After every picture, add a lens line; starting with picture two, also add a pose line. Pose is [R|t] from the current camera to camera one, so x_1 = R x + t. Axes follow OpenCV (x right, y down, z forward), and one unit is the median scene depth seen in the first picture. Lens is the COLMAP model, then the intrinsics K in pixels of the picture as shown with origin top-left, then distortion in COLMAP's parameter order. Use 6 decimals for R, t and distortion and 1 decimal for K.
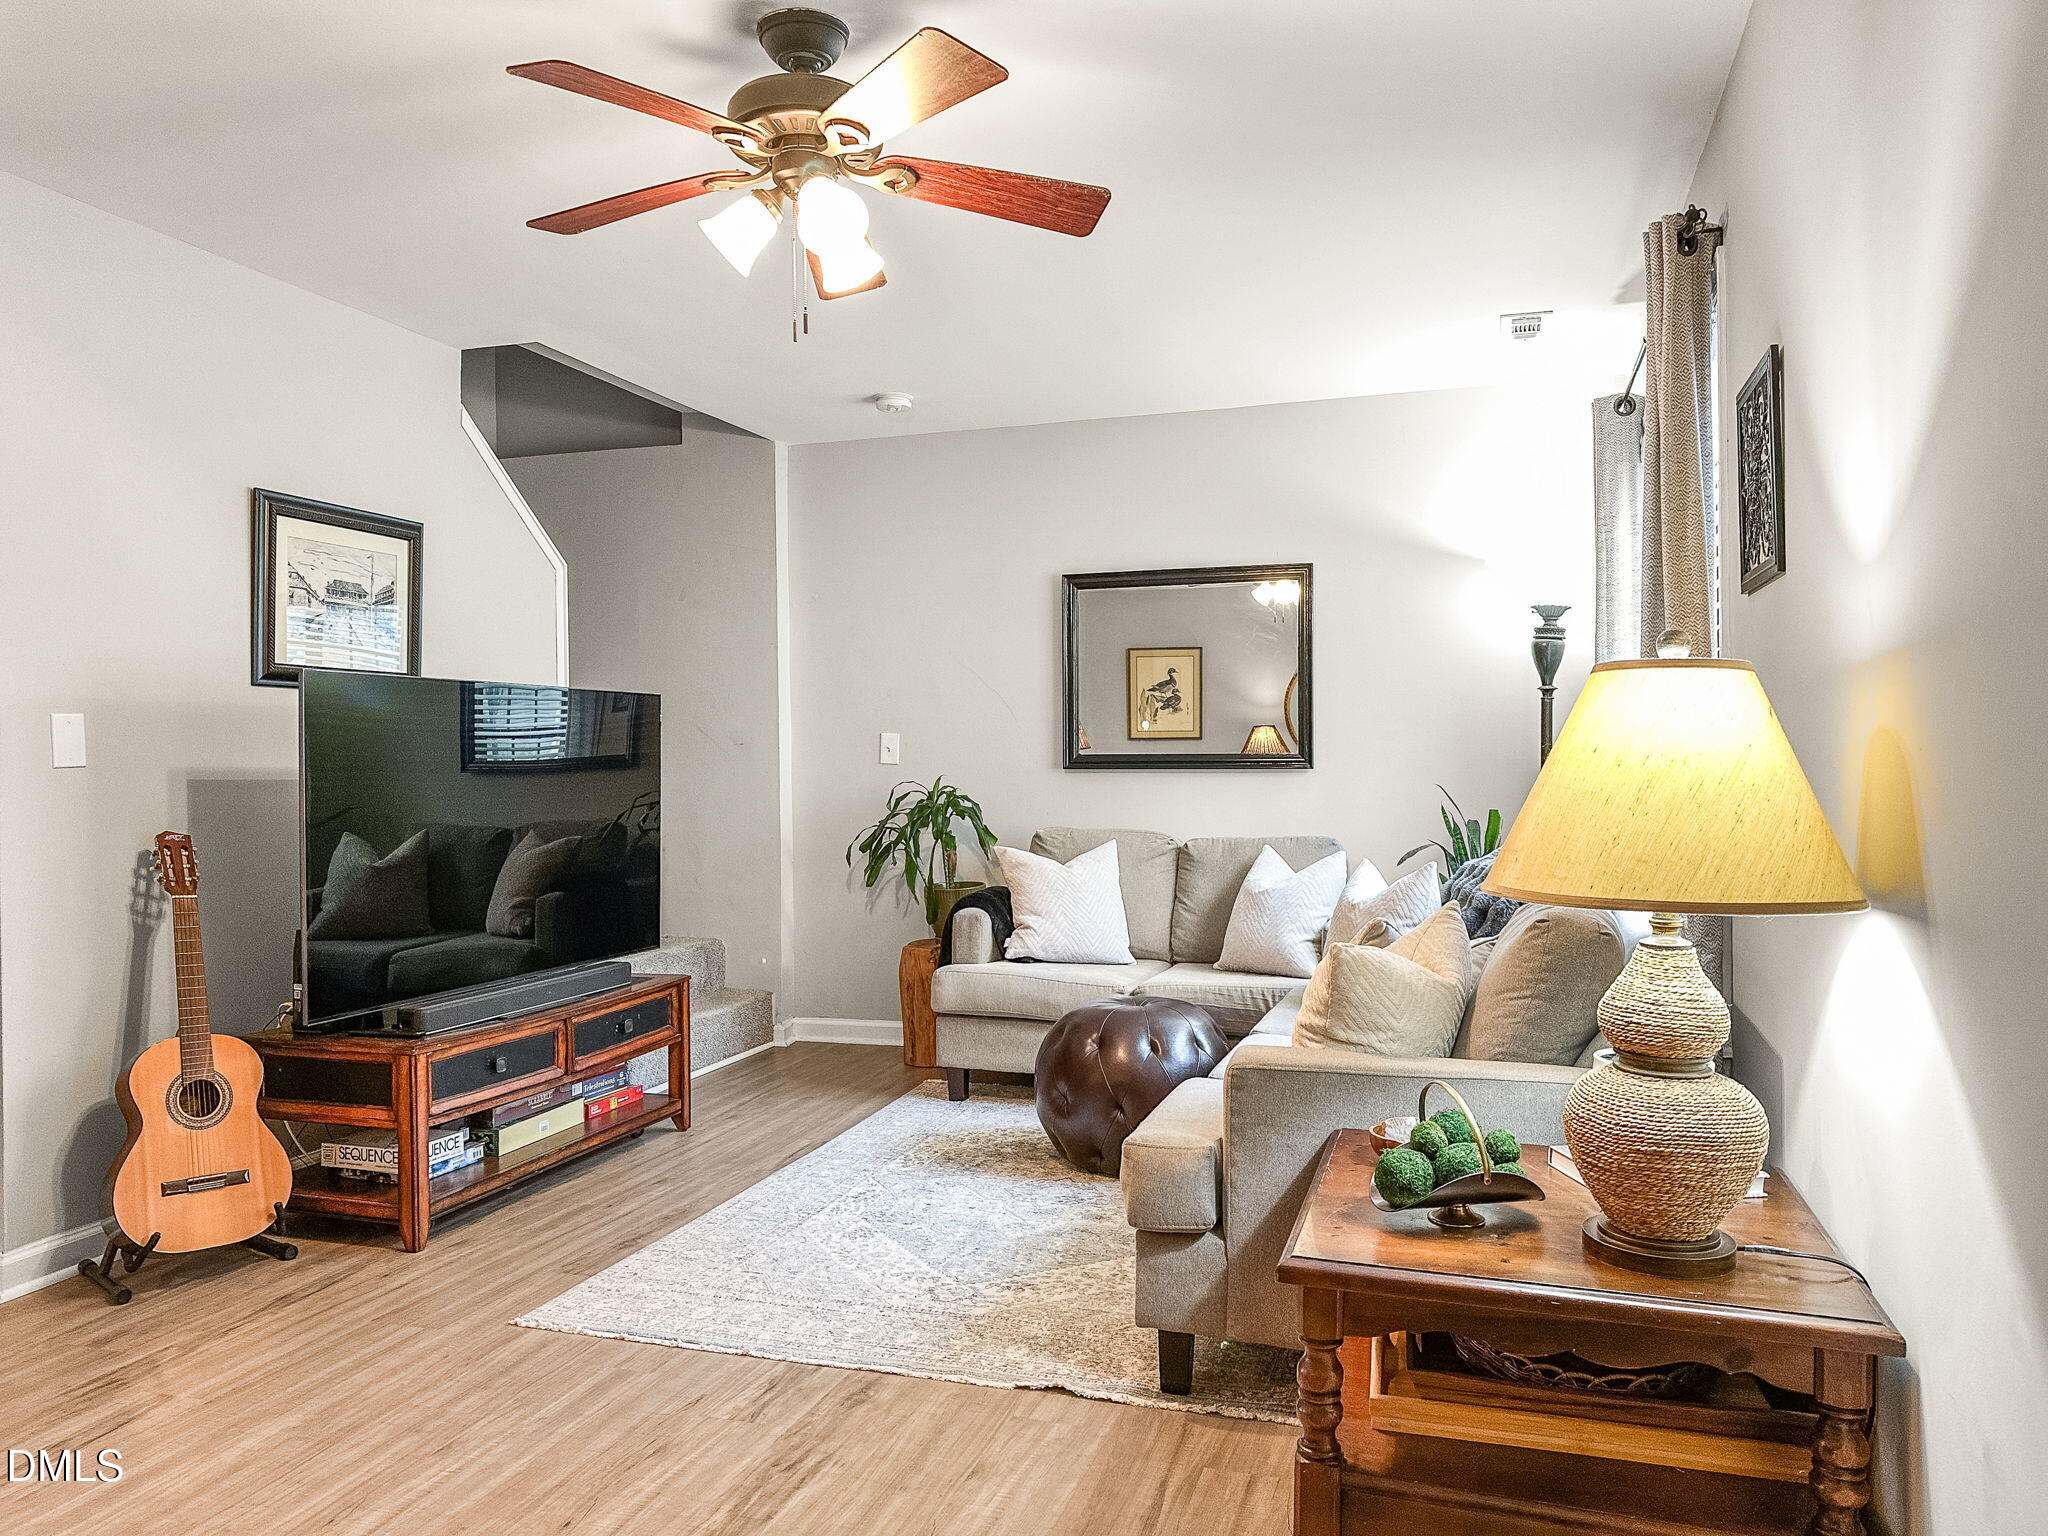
lens RADIAL K [[1473.3, 0, 1057.1], [0, 1473.3, 766.3], [0, 0, 1]] dist [0.010923, -0.020457]
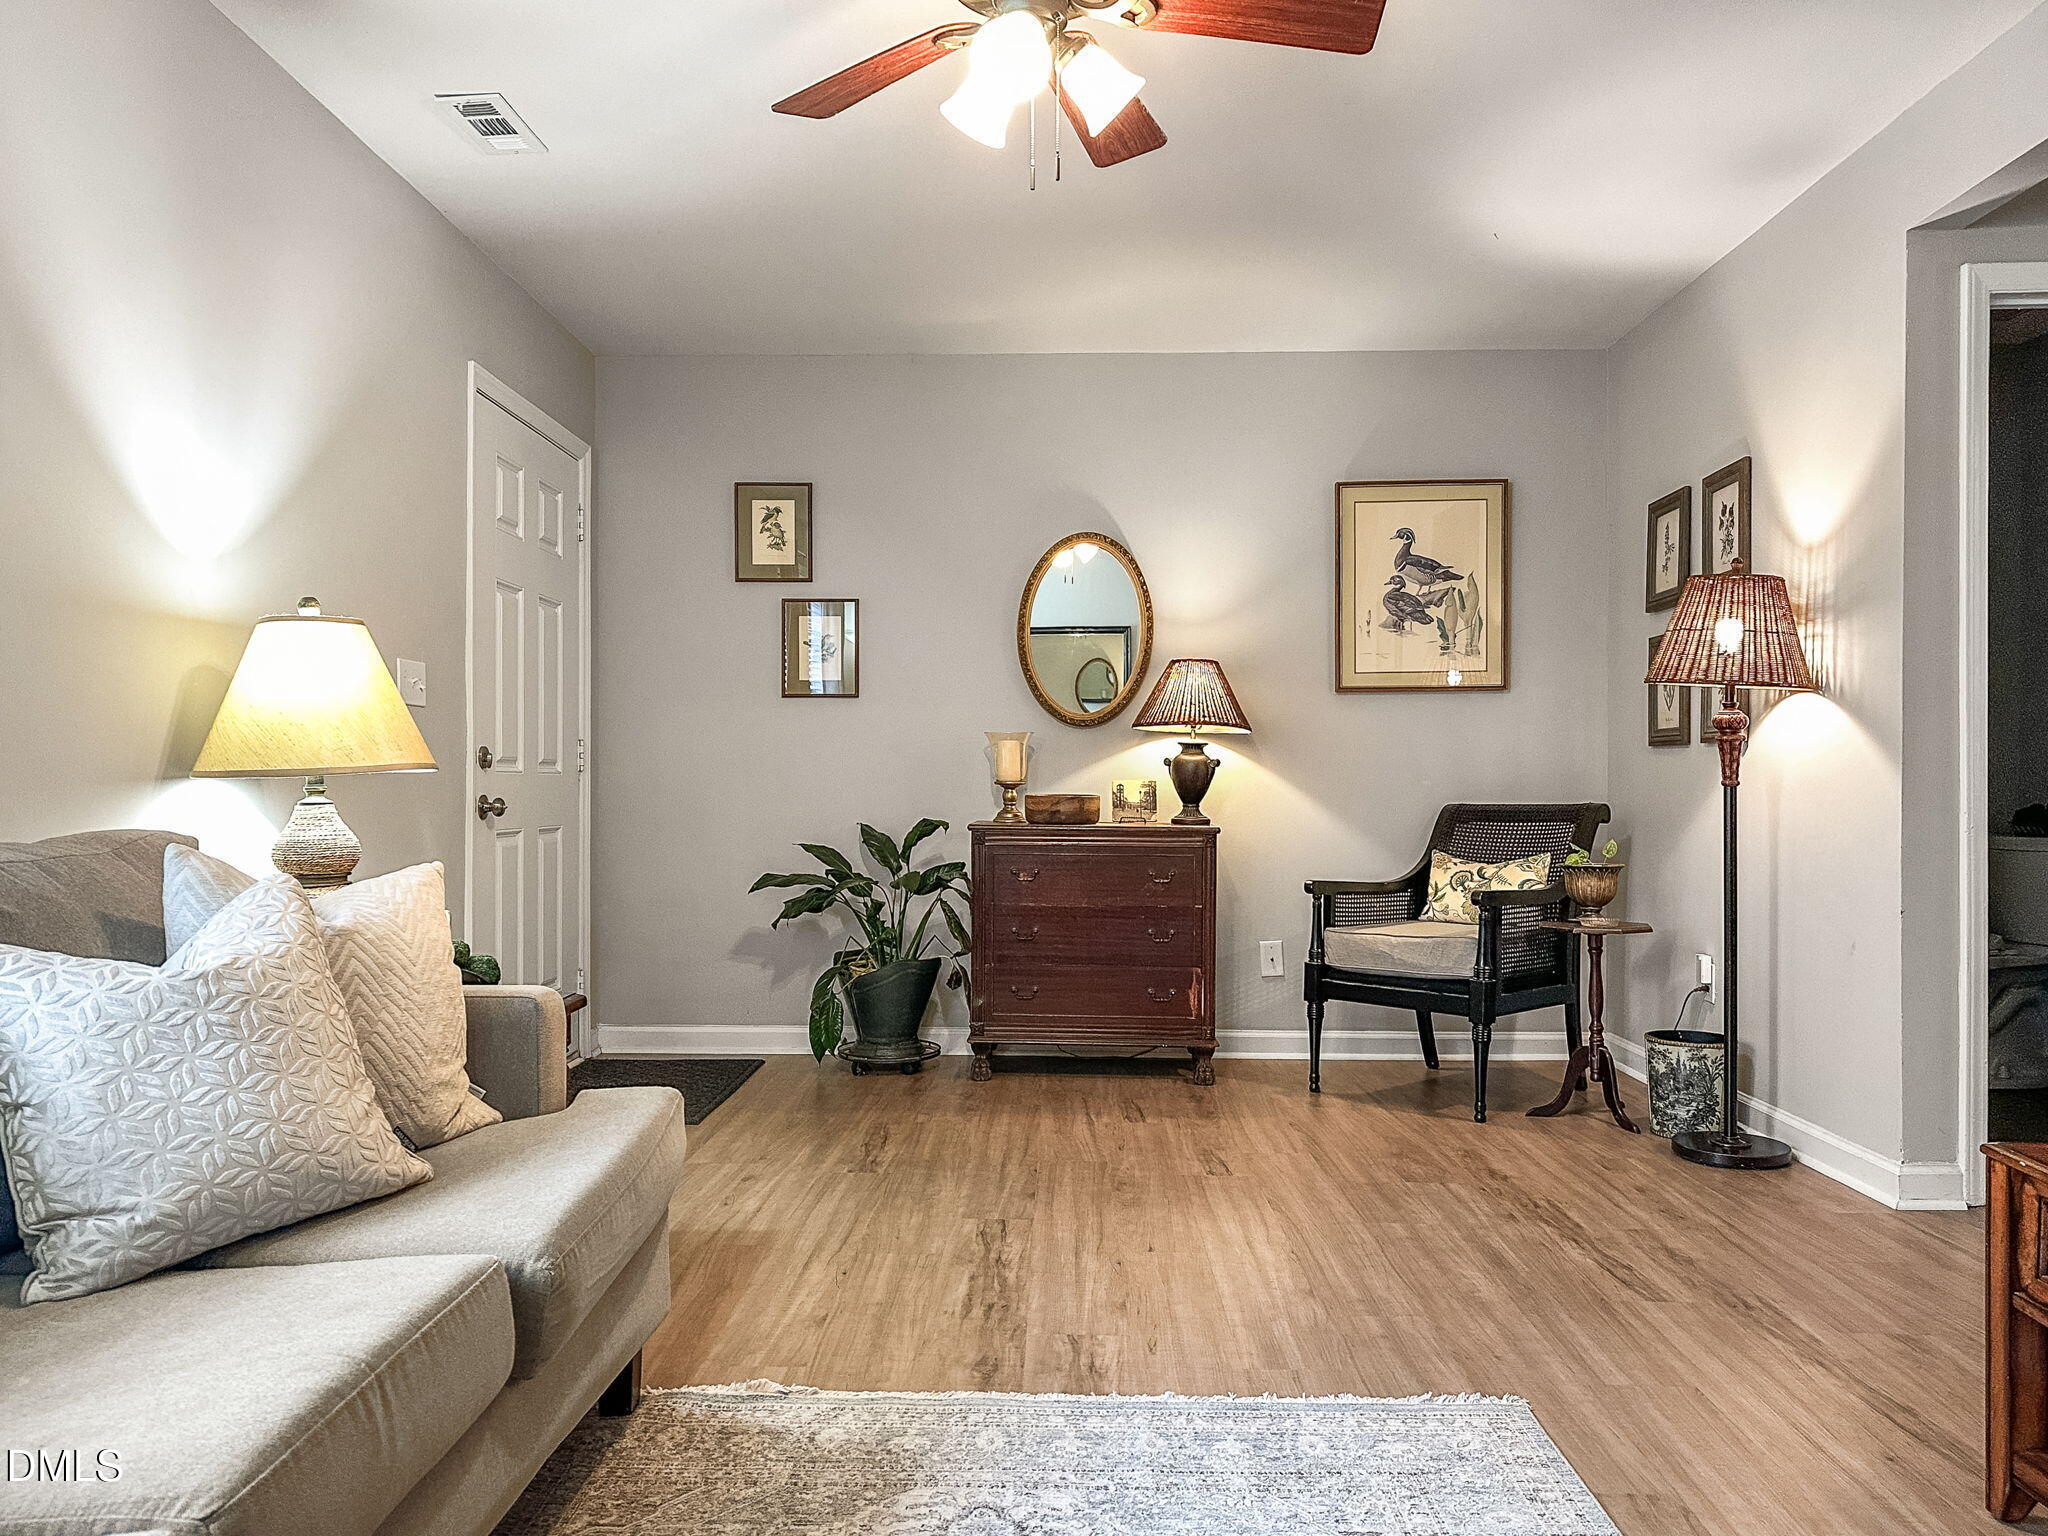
lens RADIAL K [[1473.3, 0, 1022.2], [0, 1473.3, 770.9], [0, 0, 1]] dist [0.010923, -0.020457]
pose [[-0.963543, 0.004026, -0.267523, 0.055518], [0.004810, 0.999986, -0.002278, 0.043395], [0.267510, -0.003482, -0.963549, 1.242472]]
